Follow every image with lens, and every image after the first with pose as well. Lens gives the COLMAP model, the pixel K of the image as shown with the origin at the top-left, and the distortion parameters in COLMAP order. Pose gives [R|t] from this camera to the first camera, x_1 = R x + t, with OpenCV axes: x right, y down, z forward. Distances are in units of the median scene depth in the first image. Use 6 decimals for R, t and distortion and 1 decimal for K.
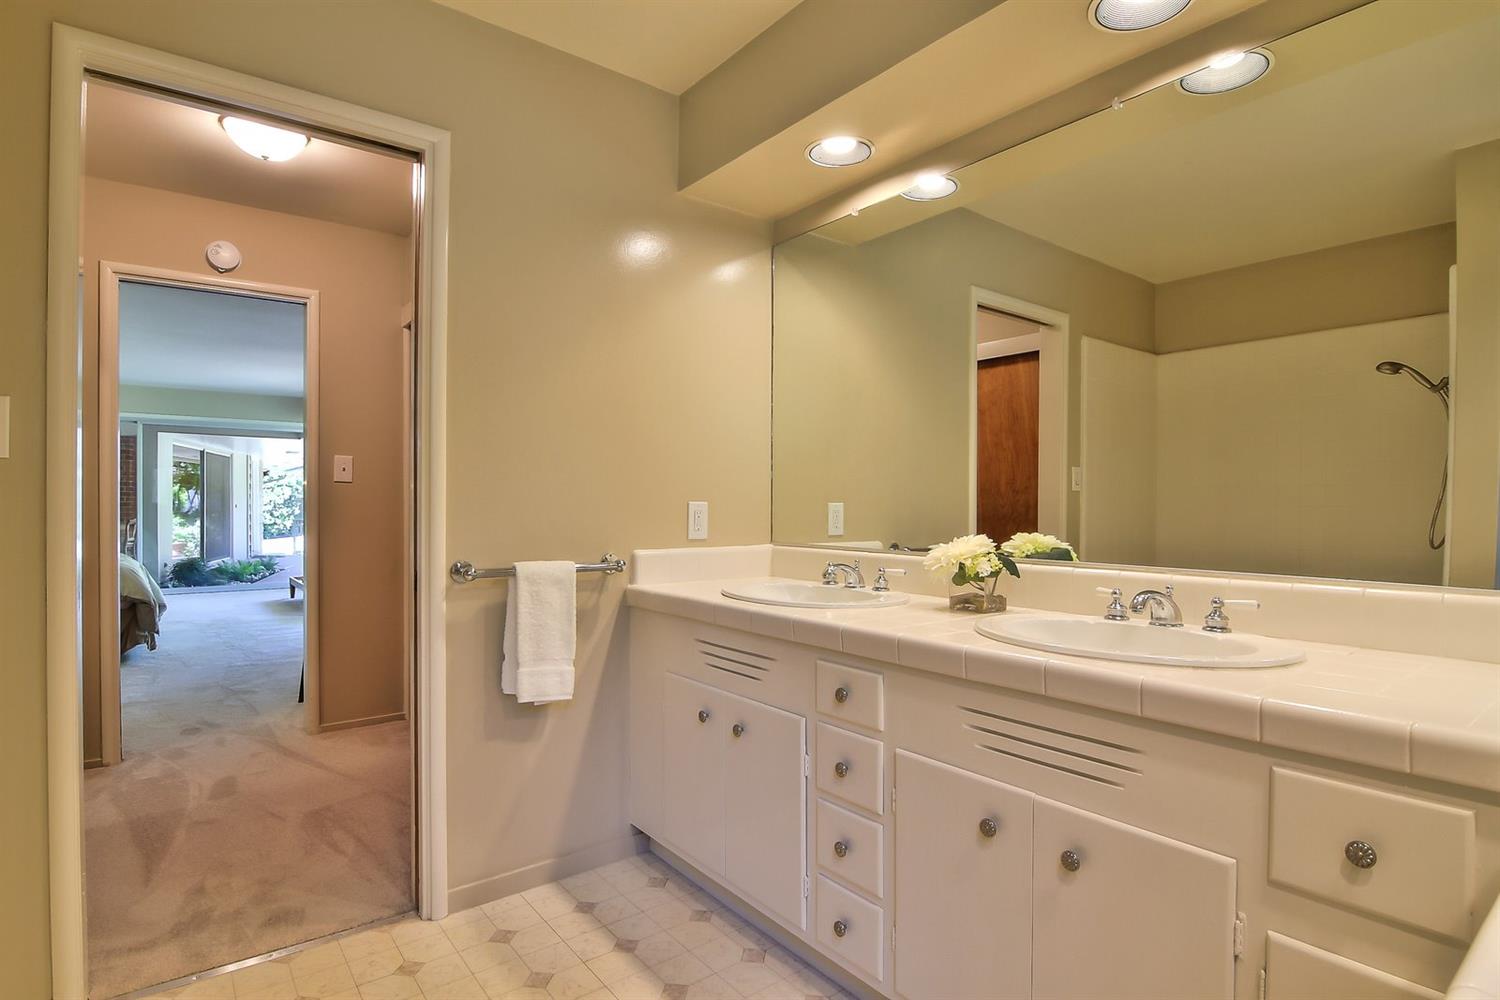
lens RADIAL K [[761.0, 0, 756.5], [0, 761.0, 510.2], [0, 0, 1]] dist [-0.020671, -0.000883]
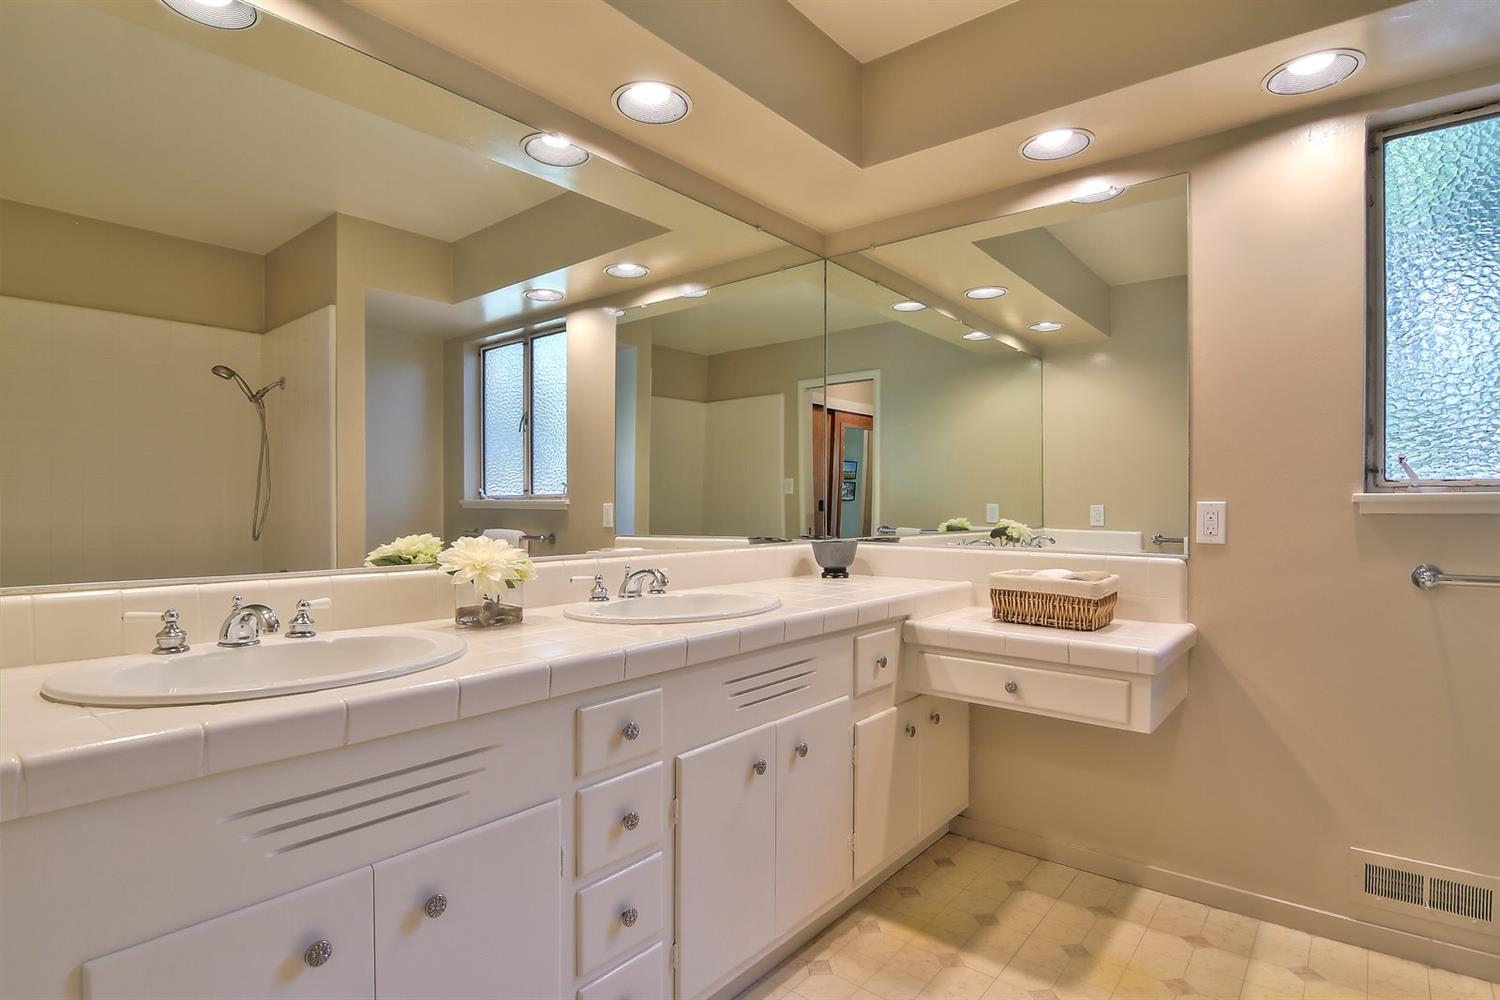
lens RADIAL K [[761.0, 0, 753.5], [0, 761.0, 503.5], [0, 0, 1]] dist [-0.020671, -0.000883]
pose [[-0.254410, 0.004101, 0.967088, -0.749957], [-0.000974, 0.999989, -0.004497, -0.001869], [-0.967096, -0.002086, -0.254403, 1.117372]]
